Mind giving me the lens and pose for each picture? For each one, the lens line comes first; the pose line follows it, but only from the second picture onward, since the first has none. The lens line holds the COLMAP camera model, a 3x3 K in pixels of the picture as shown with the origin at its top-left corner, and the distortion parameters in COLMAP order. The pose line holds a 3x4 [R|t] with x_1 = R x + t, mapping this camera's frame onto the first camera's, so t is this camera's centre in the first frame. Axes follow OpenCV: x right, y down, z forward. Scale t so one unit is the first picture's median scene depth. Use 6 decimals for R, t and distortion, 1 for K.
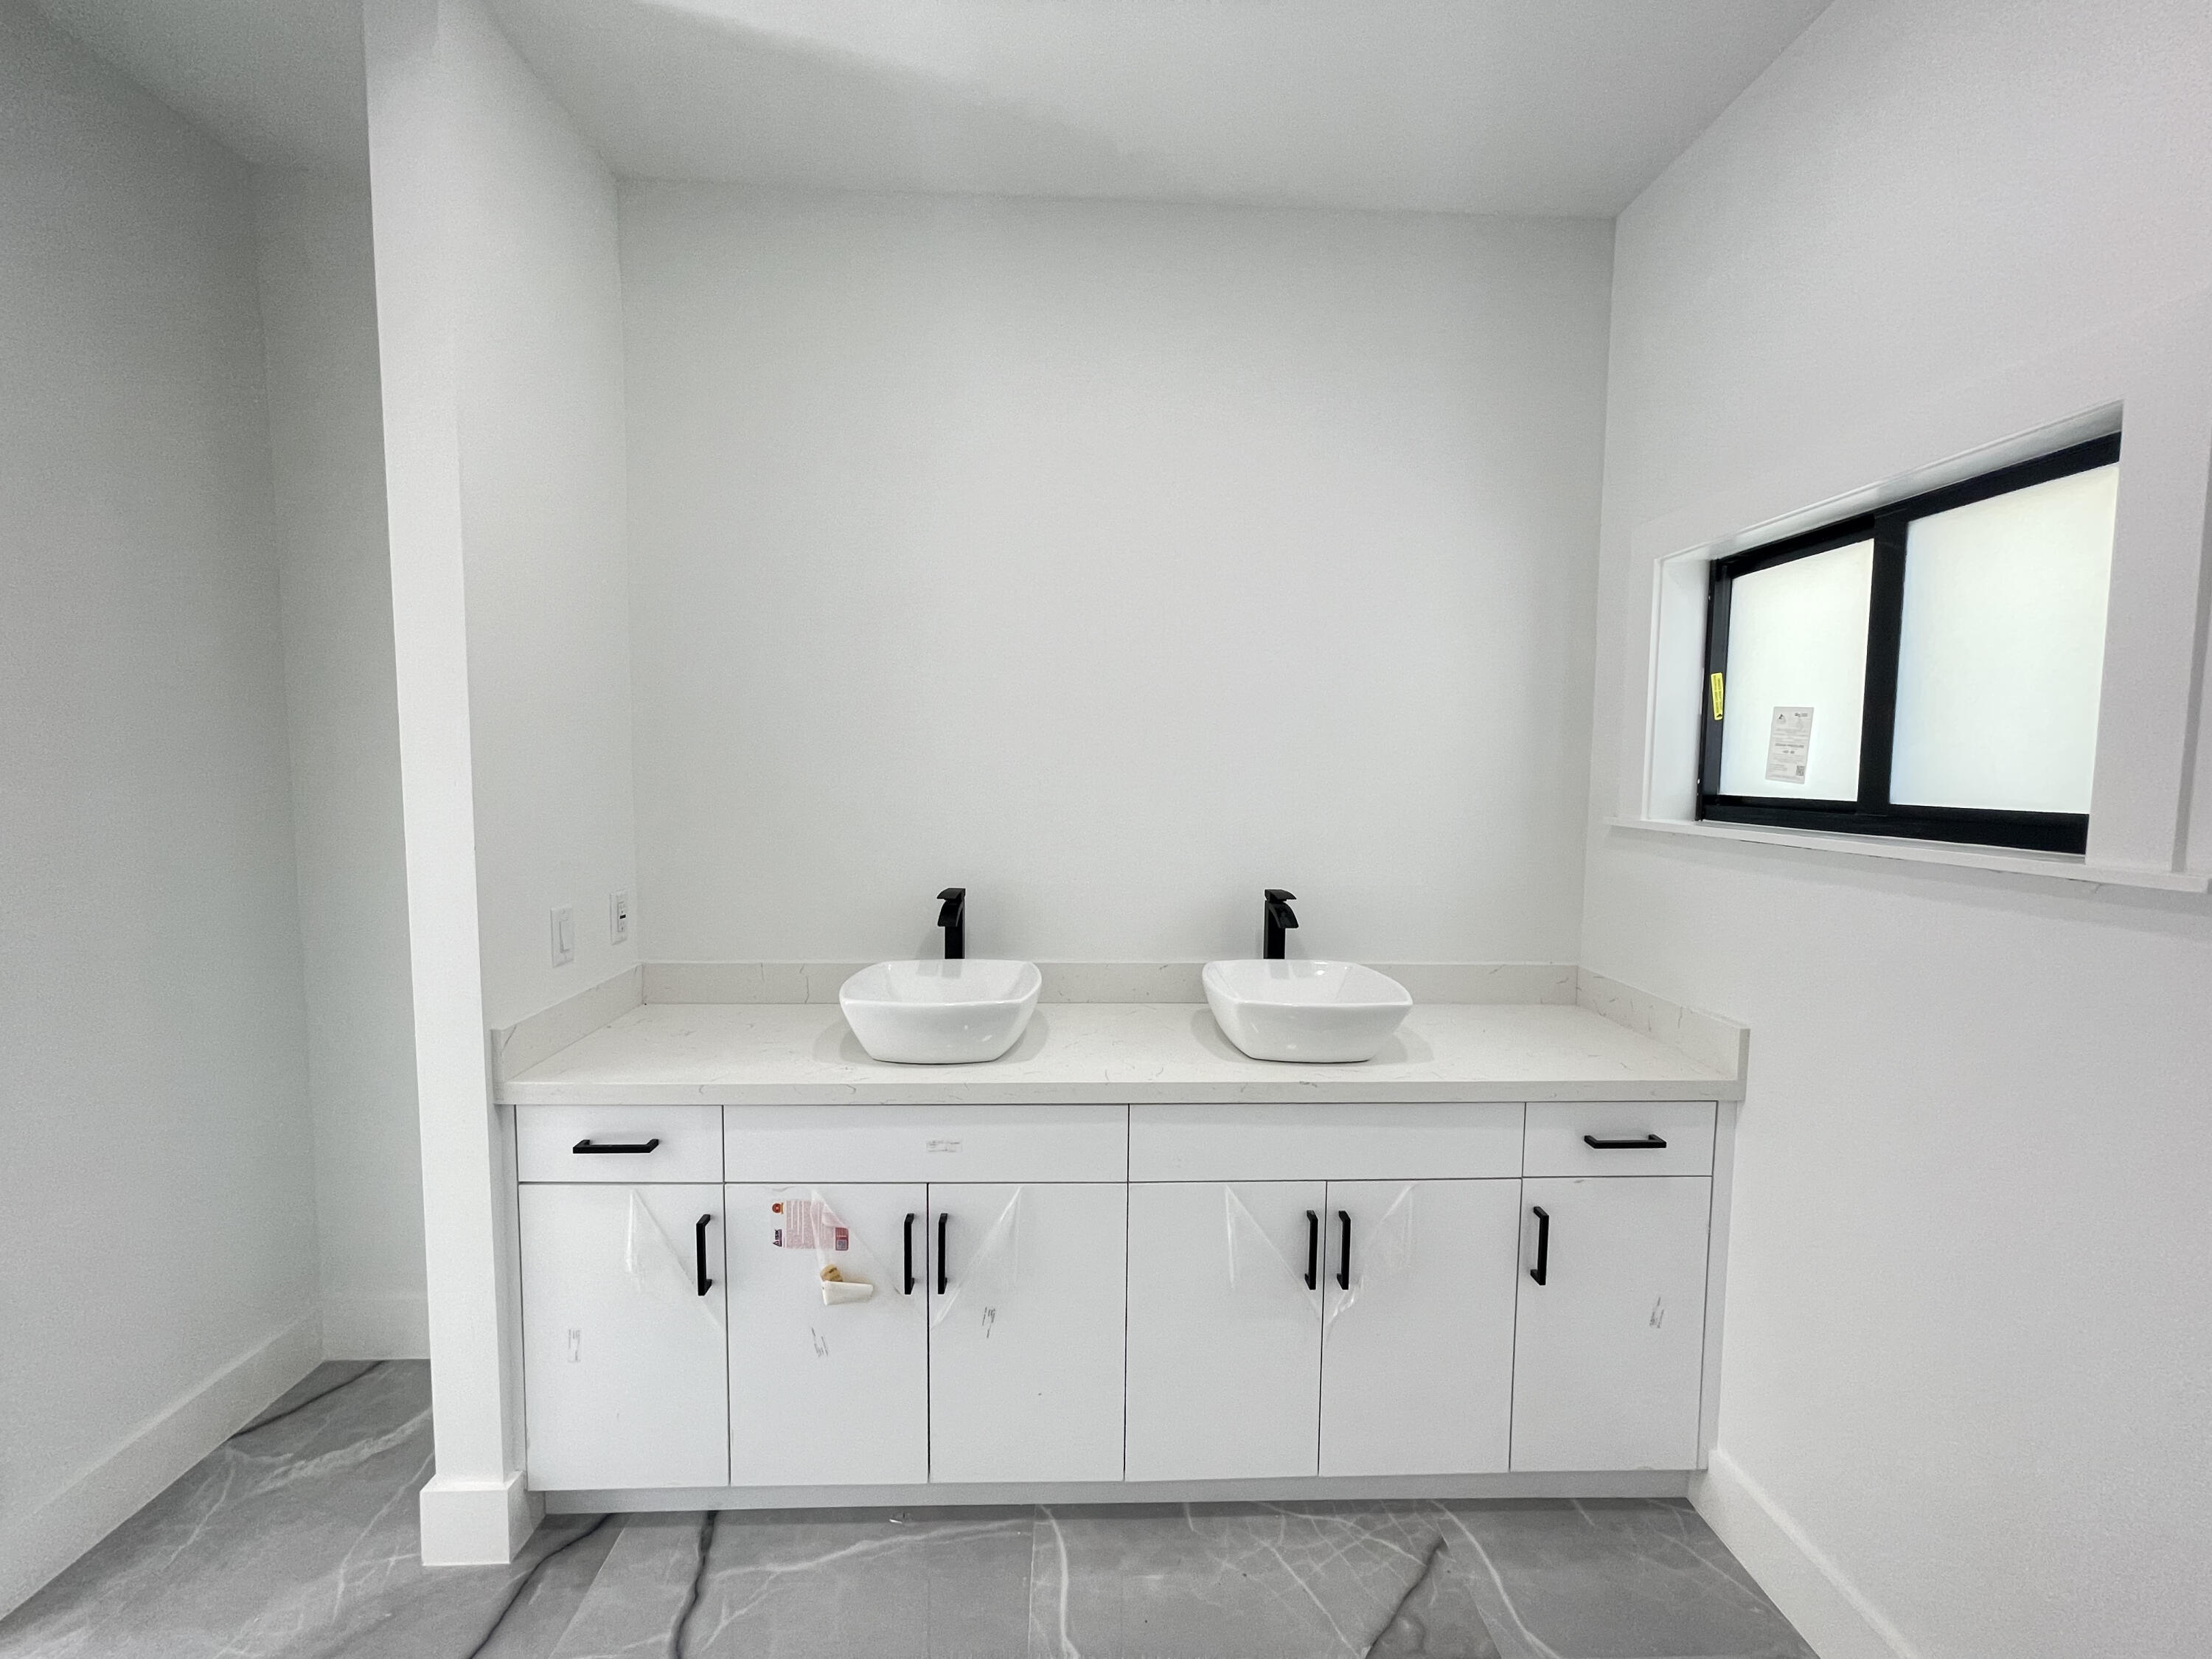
lens RADIAL K [[894.2, 0, 1113.6], [0, 894.2, 823.8], [0, 0, 1]] dist [-0.000884, 0.000141]
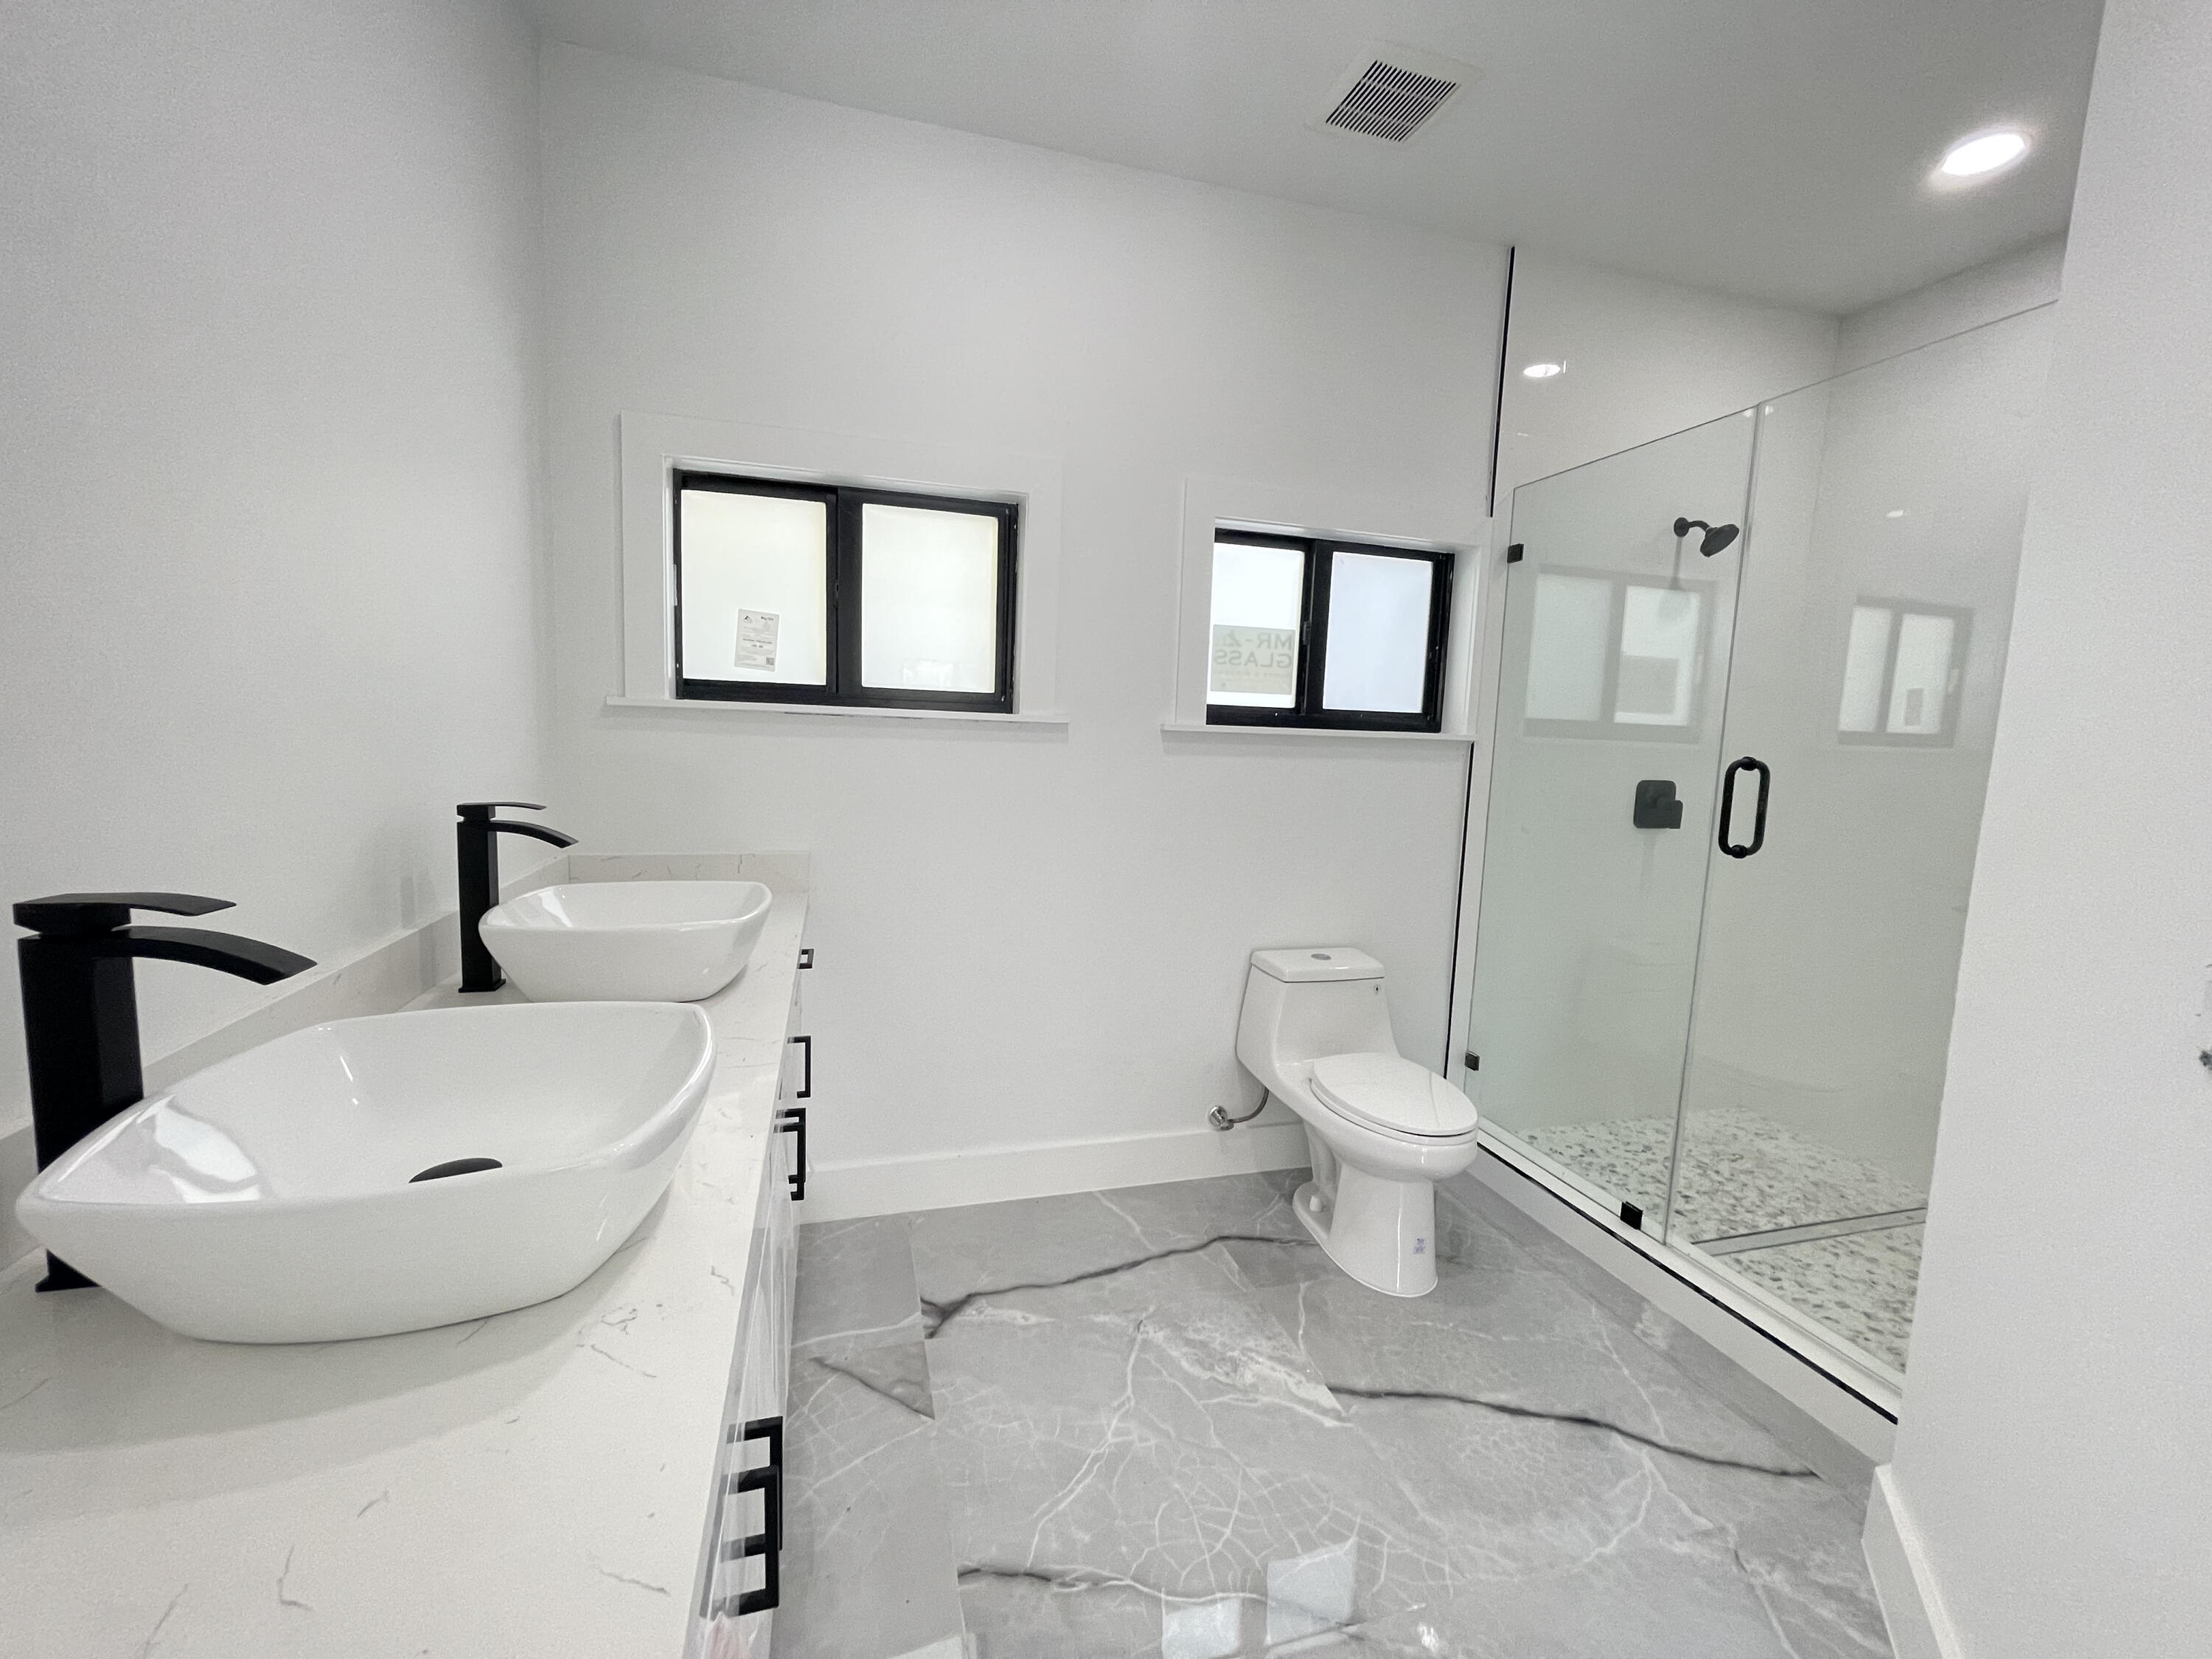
lens RADIAL K [[894.2, 0, 1067.5], [0, 894.2, 833.3], [0, 0, 1]] dist [-0.000884, 0.000141]
pose [[-0.219463, -0.126364, 0.967403, -0.667767], [0.026802, 0.990422, 0.135451, 0.026724], [-0.975253, 0.055655, -0.213974, 0.884421]]
